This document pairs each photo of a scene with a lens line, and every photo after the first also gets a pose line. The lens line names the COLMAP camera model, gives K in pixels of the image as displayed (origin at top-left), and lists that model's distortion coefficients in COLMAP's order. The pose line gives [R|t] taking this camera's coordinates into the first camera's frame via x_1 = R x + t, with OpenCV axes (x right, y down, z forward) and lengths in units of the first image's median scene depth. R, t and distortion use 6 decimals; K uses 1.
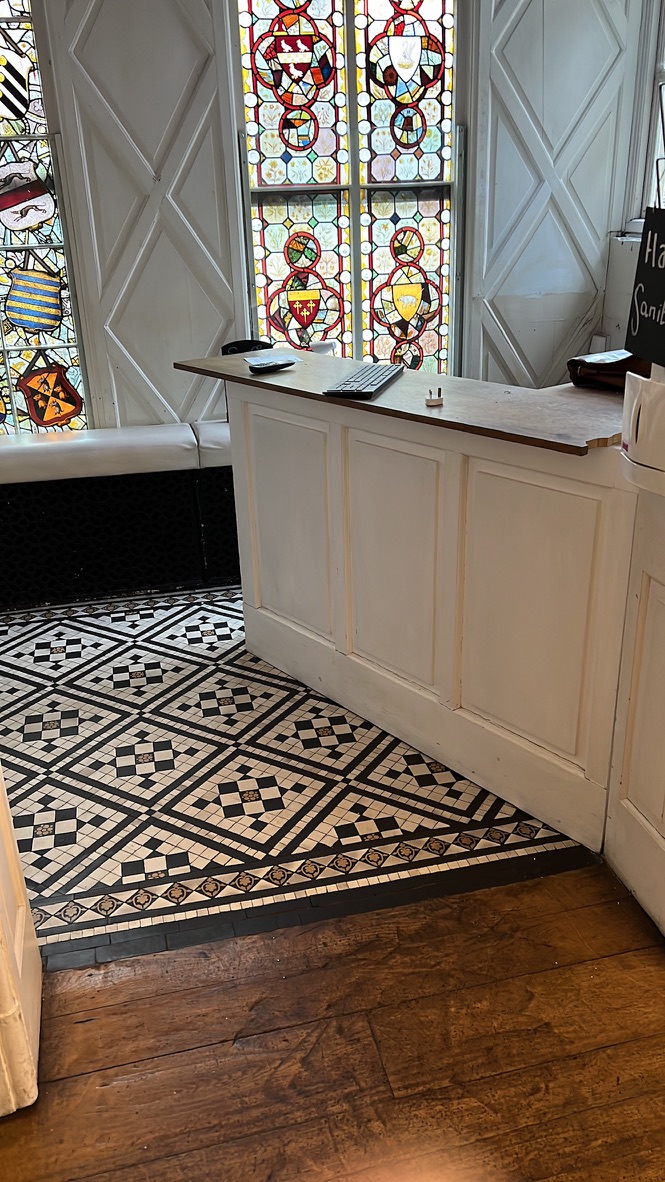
lens RADIAL K [[933.8, 0, 337.3], [0, 933.8, 597.3], [0, 0, 1]] dist [0.047055, -0.054436]
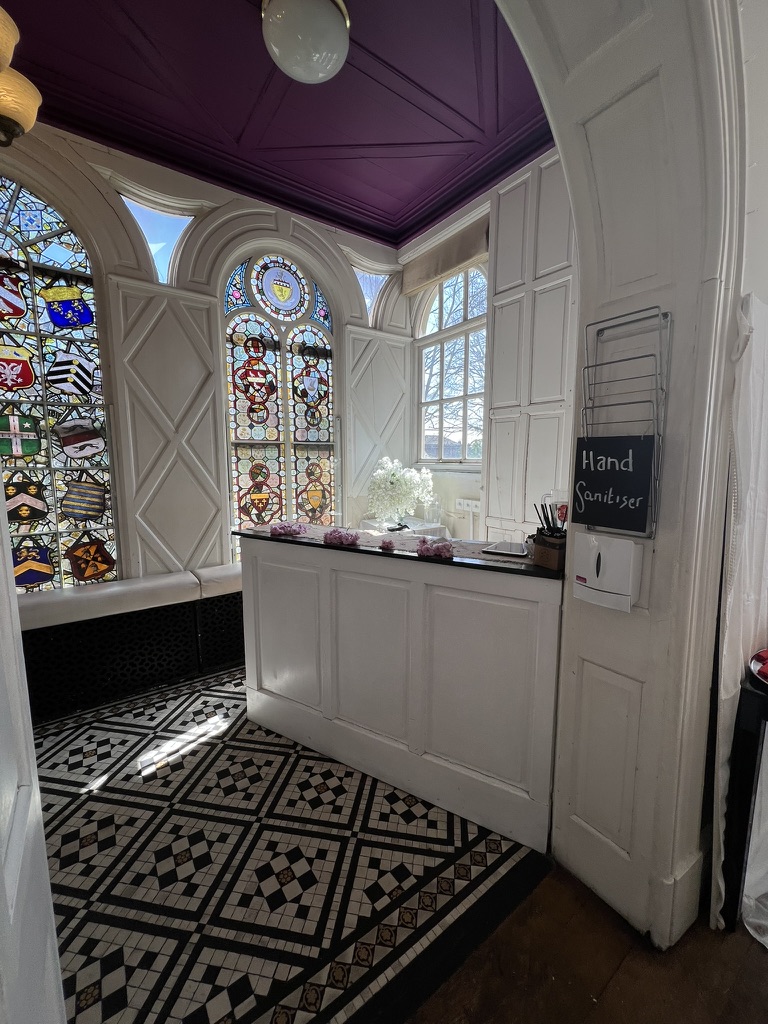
lens RADIAL K [[409.6, 0, 387.6], [0, 409.6, 506.6], [0, 0, 1]] dist [-0.009758, -0.000032]
pose [[0.926704, -0.015459, 0.375475, -0.113277], [0.124370, 0.955465, -0.267617, -0.065247], [-0.354616, 0.294700, 0.887356, 0.234643]]
